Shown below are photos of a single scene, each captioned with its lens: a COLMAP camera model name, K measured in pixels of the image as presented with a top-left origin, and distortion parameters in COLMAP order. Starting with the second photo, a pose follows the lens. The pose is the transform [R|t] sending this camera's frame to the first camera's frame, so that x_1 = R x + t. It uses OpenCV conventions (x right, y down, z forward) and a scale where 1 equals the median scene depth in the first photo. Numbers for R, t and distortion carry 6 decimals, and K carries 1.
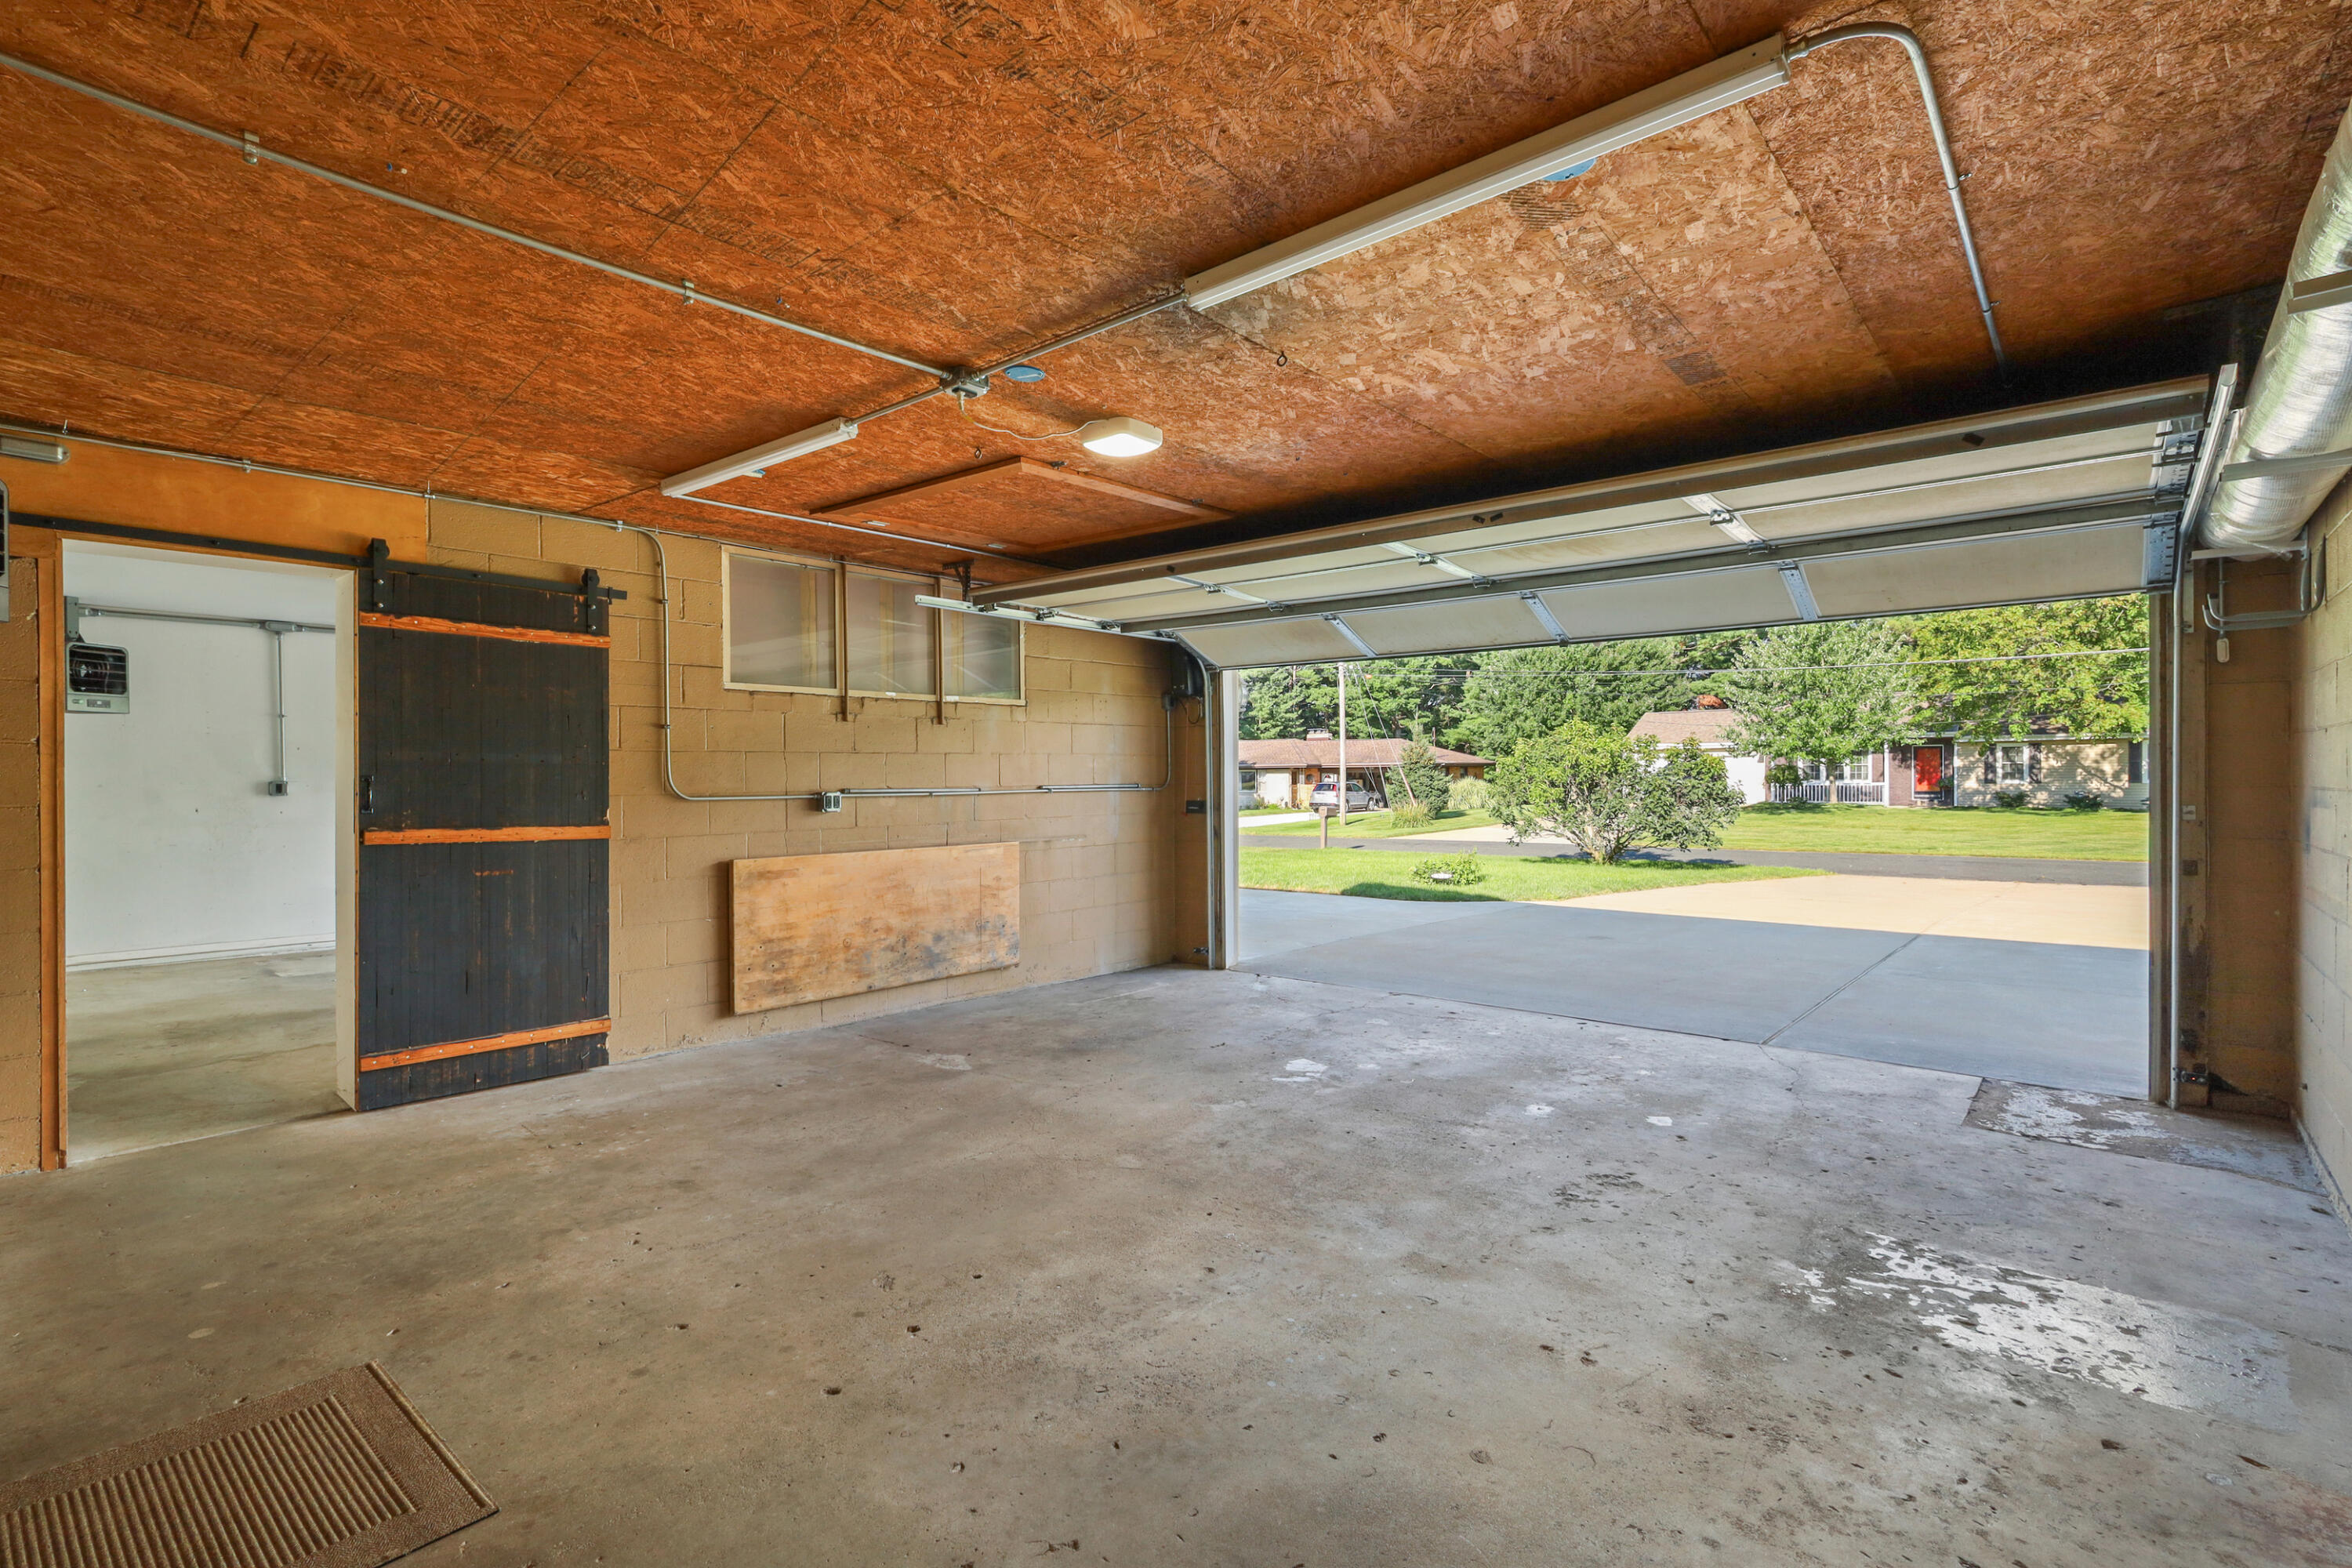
lens RADIAL K [[1094.8, 0, 1182.5], [0, 1094.8, 774.5], [0, 0, 1]] dist [0.002786, -0.000086]
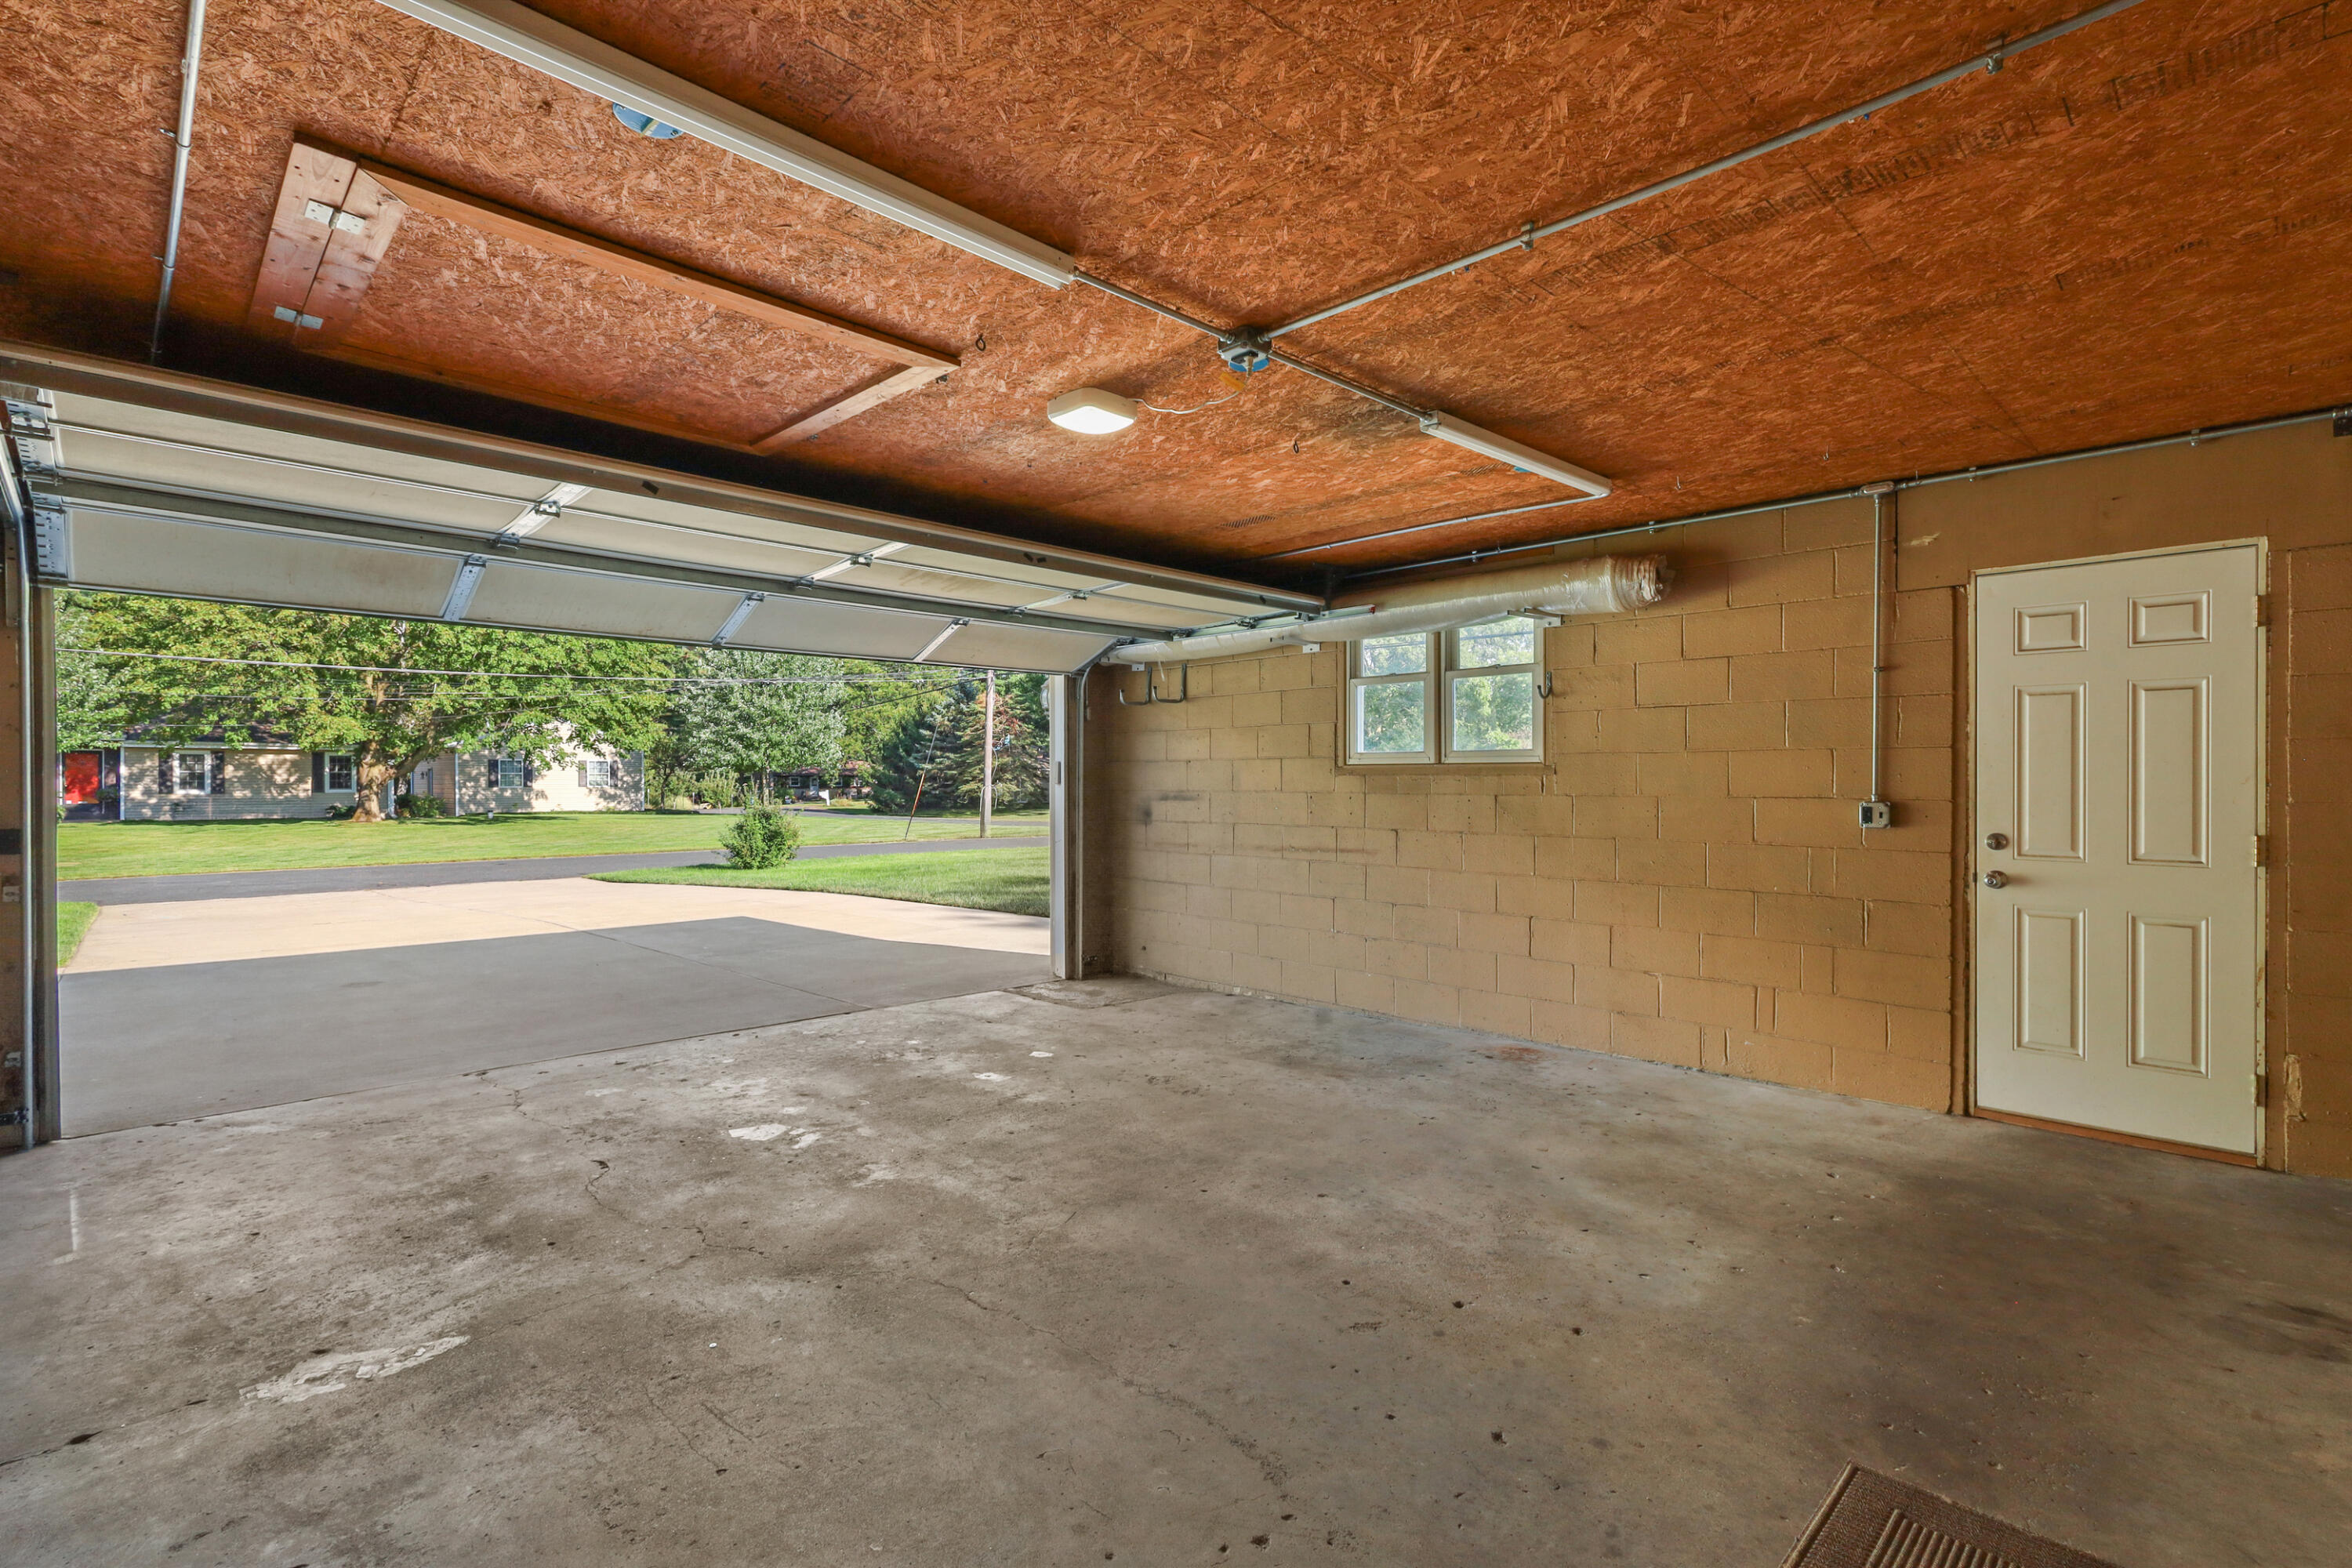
lens RADIAL K [[1086.3, 0, 1175.4], [0, 1086.3, 788.1], [0, 0, 1]] dist [0.016767, -0.010287]
pose [[0.090834, 0.001404, 0.995865, -0.782583], [-0.005200, 0.999986, -0.000936, 0.004480], [-0.995852, -0.005094, 0.090840, 0.697877]]
